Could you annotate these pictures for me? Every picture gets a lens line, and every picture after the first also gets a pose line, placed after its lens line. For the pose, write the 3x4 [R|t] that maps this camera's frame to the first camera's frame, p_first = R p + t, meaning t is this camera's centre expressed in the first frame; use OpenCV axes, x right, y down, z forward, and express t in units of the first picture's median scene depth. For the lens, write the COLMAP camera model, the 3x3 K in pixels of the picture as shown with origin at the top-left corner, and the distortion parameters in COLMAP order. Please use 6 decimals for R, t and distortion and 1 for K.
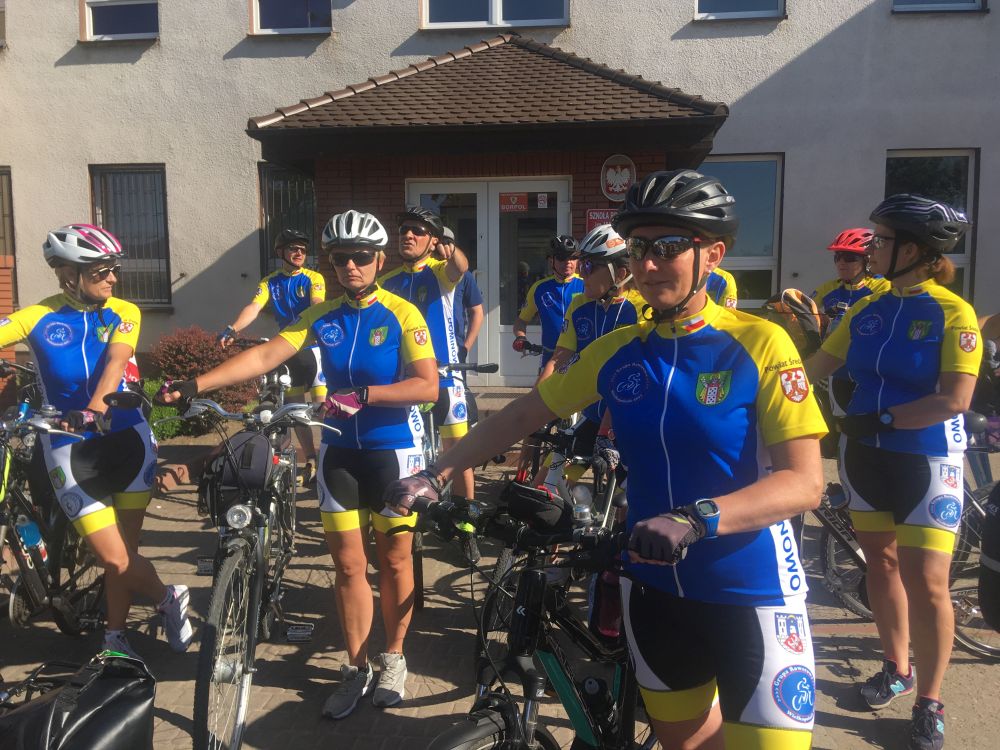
lens RADIAL K [[854.7, 0, 500.0], [0, 854.7, 375.0], [0, 0, 1]] dist [0.122704, -0.181352]
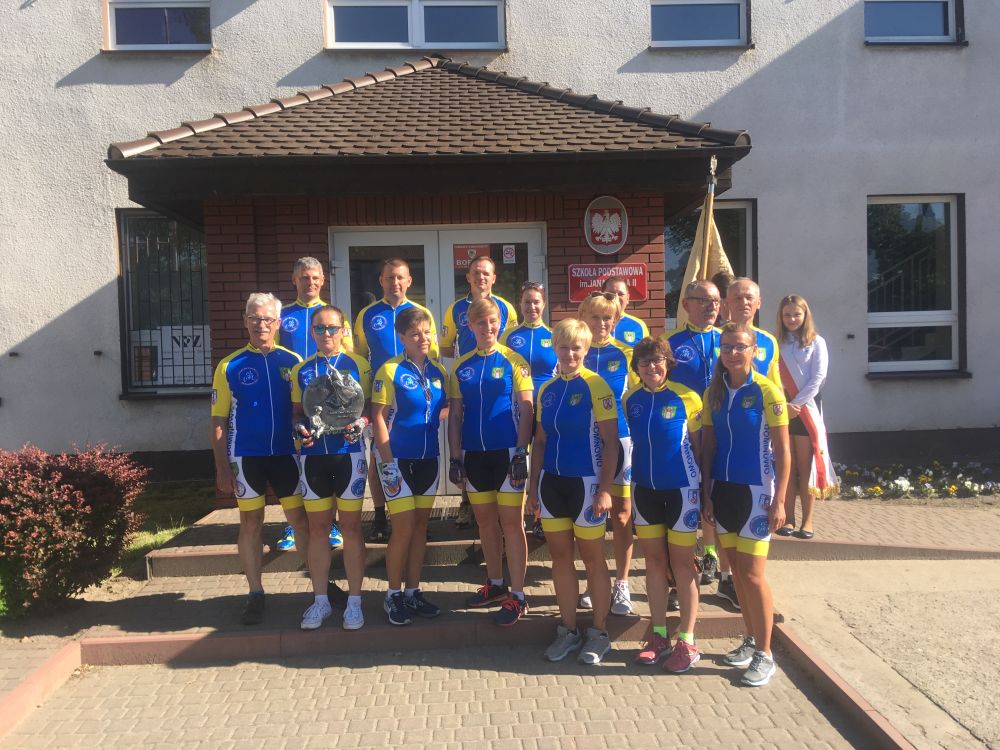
lens RADIAL K [[854.7, 0, 500.0], [0, 854.7, 375.0], [0, 0, 1]] dist [0.122704, -0.181352]
pose [[0.987376, -0.029413, 0.155642, -0.071986], [0.038983, 0.997508, -0.058799, -0.040537], [-0.153525, 0.064124, 0.986062, 0.204466]]
